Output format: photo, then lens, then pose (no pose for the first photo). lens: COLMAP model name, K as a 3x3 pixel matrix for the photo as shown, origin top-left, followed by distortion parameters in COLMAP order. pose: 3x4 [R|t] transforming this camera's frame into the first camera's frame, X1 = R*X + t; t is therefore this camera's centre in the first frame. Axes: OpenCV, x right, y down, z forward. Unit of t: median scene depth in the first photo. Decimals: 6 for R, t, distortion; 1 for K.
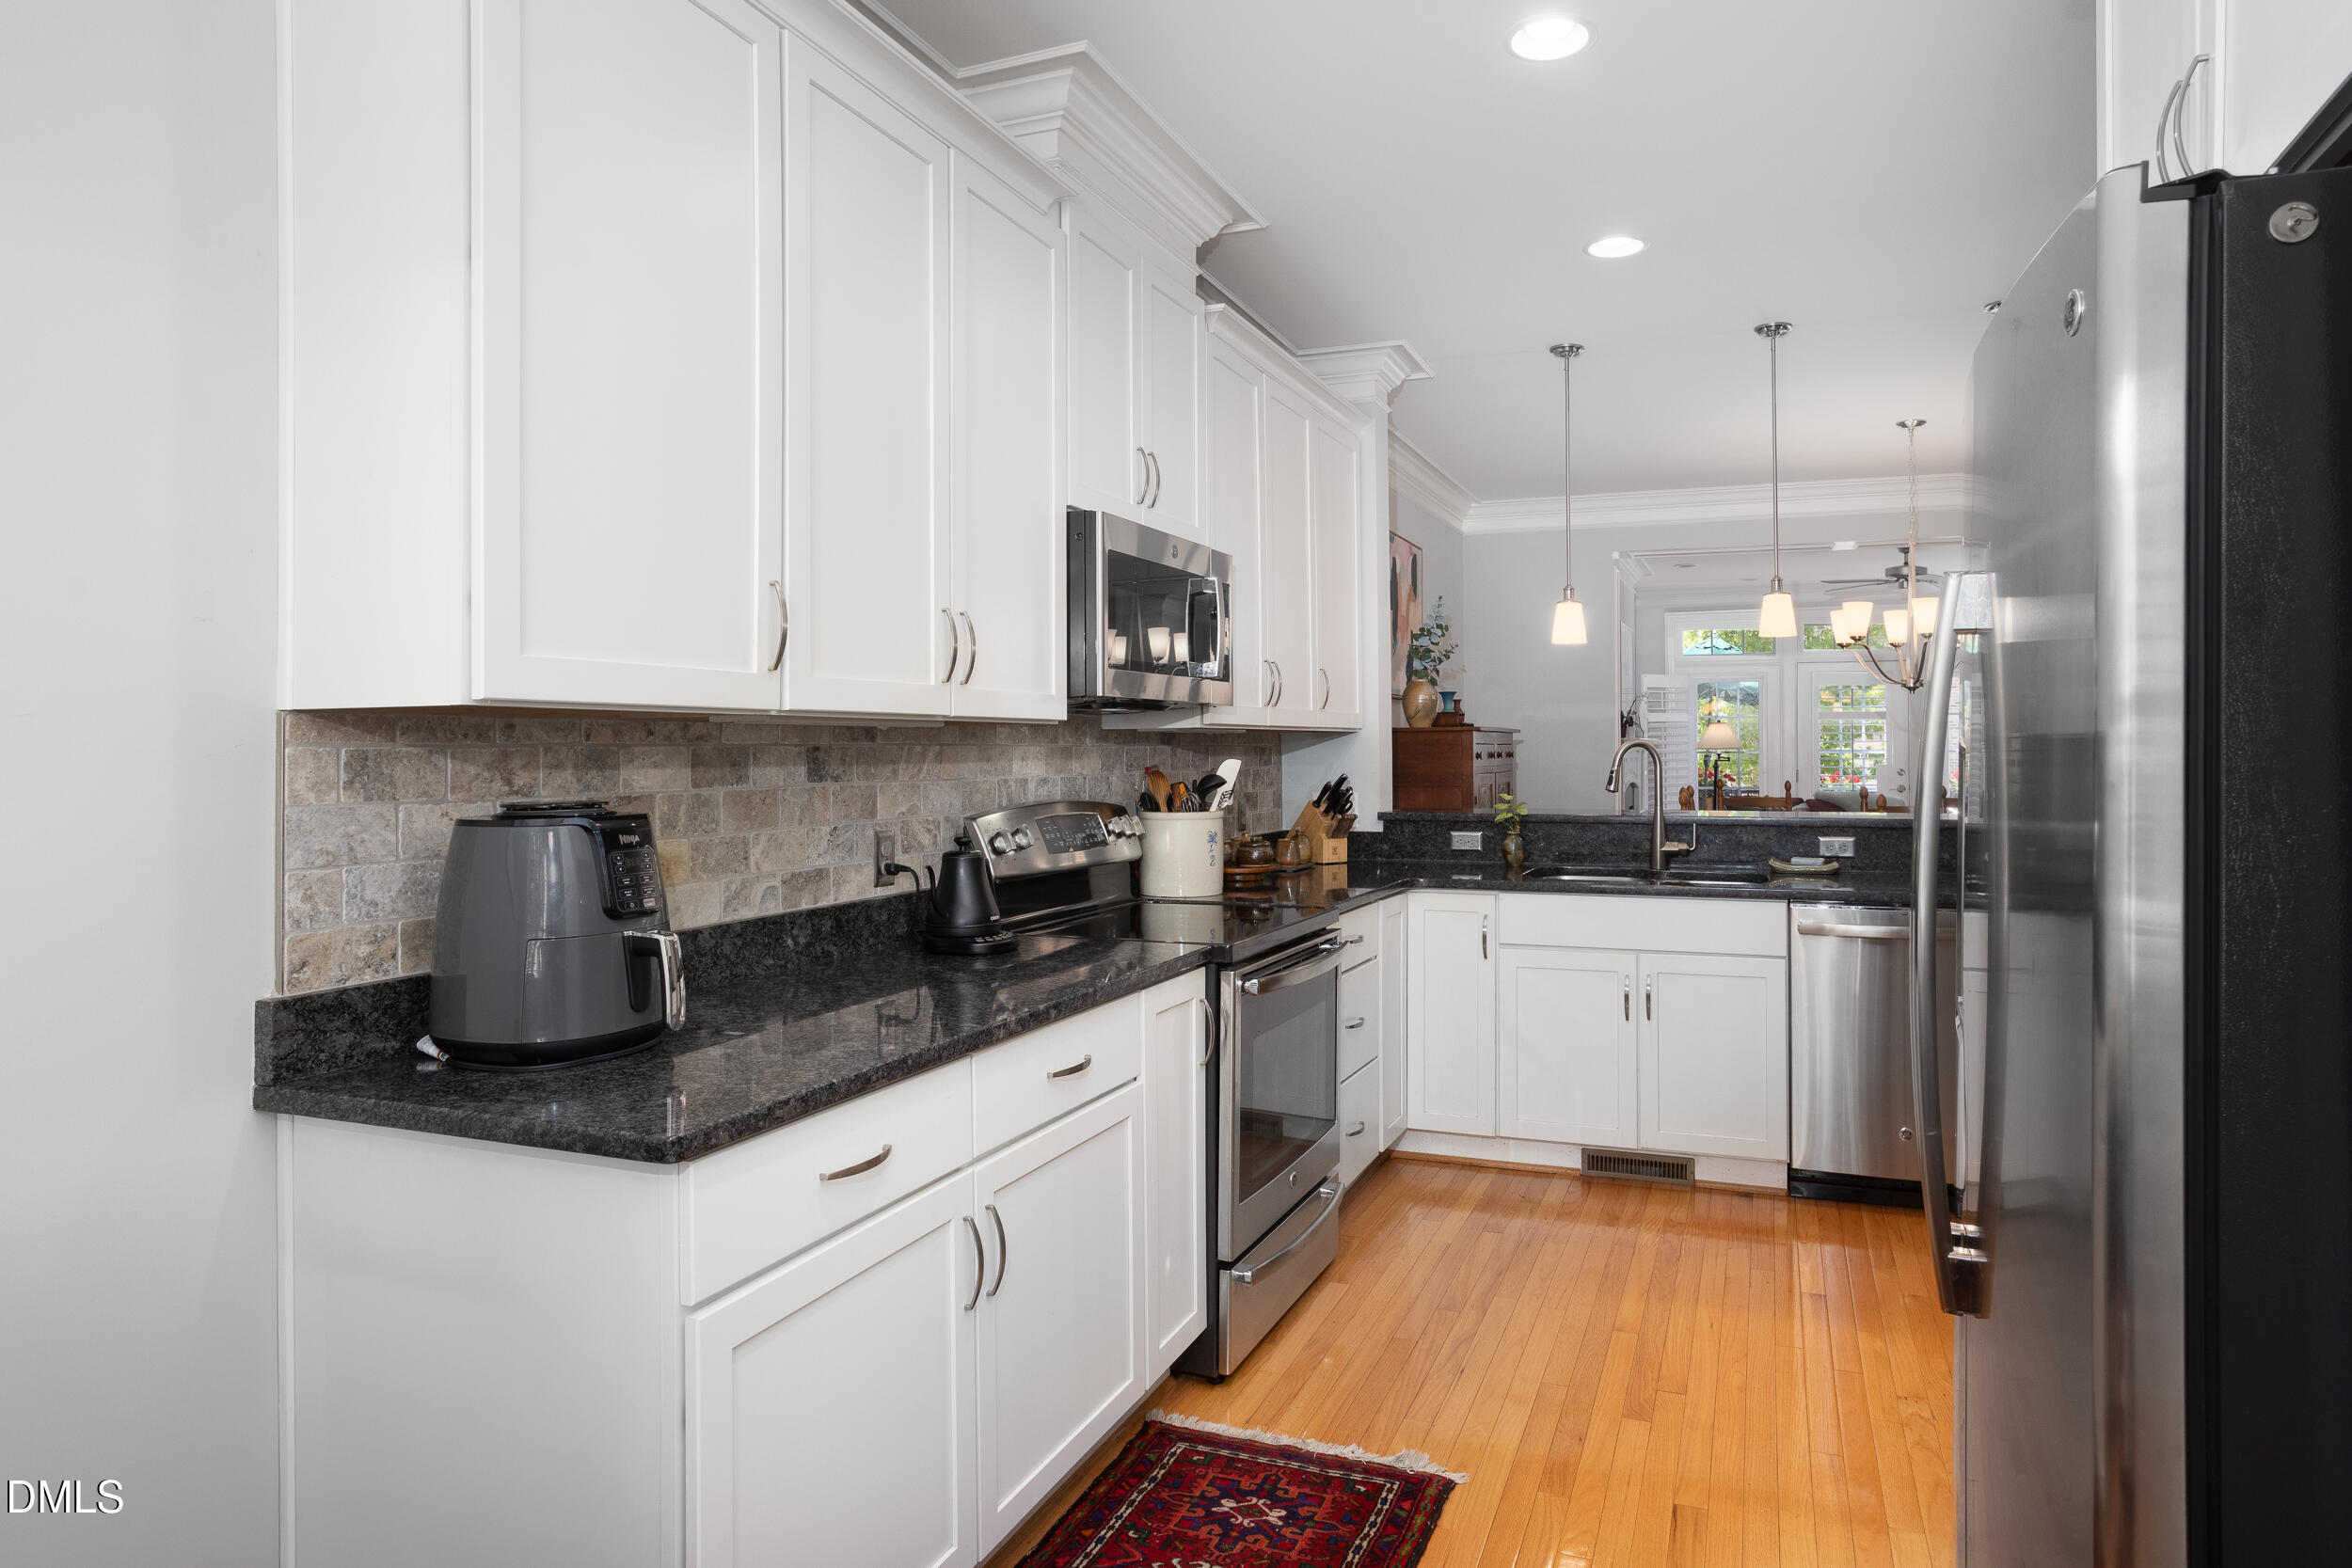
lens RADIAL K [[1377.4, 0, 1226.2], [0, 1377.4, 747.7], [0, 0, 1]] dist [-0.000150, 0.000100]
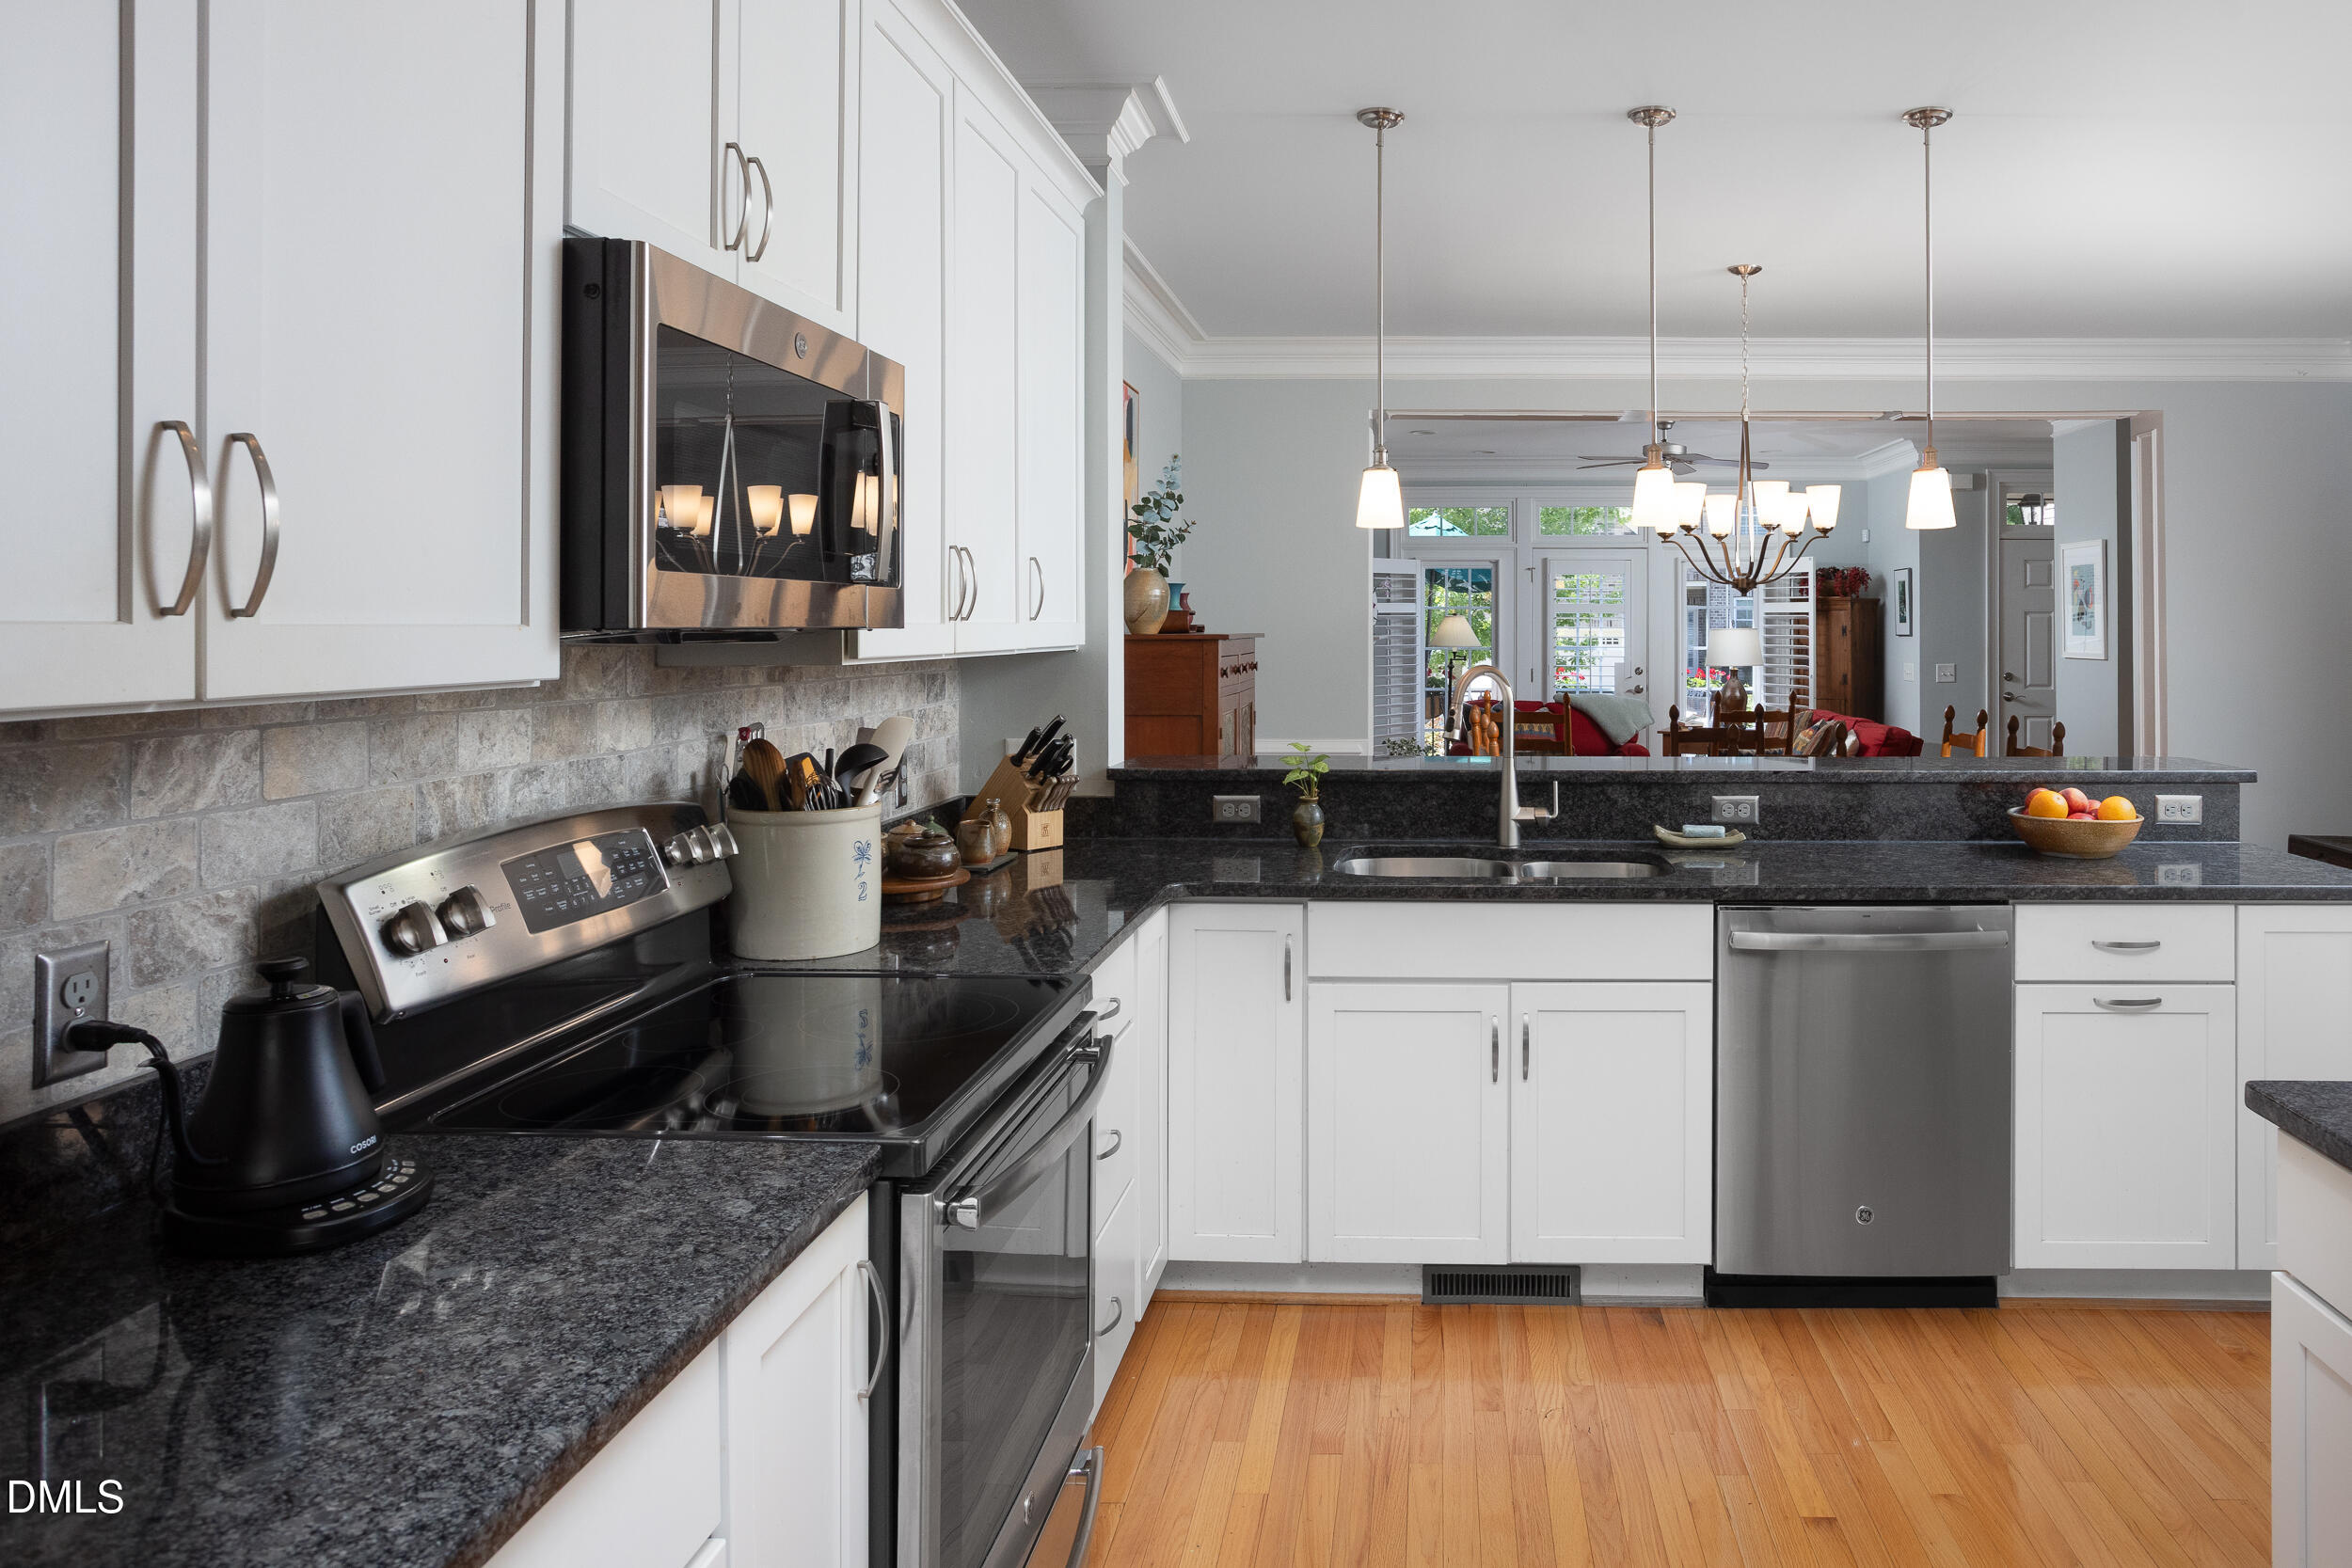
lens RADIAL K [[1508.5, 0, 1347.8], [0, 1508.5, 617.3], [0, 0, 1]] dist [-0.049877, 0.039630]
pose [[0.948548, 0.003104, 0.316618, -0.018042], [-0.000948, 0.999975, -0.006961, -0.032376], [-0.316632, 0.006303, 0.948527, 0.371716]]
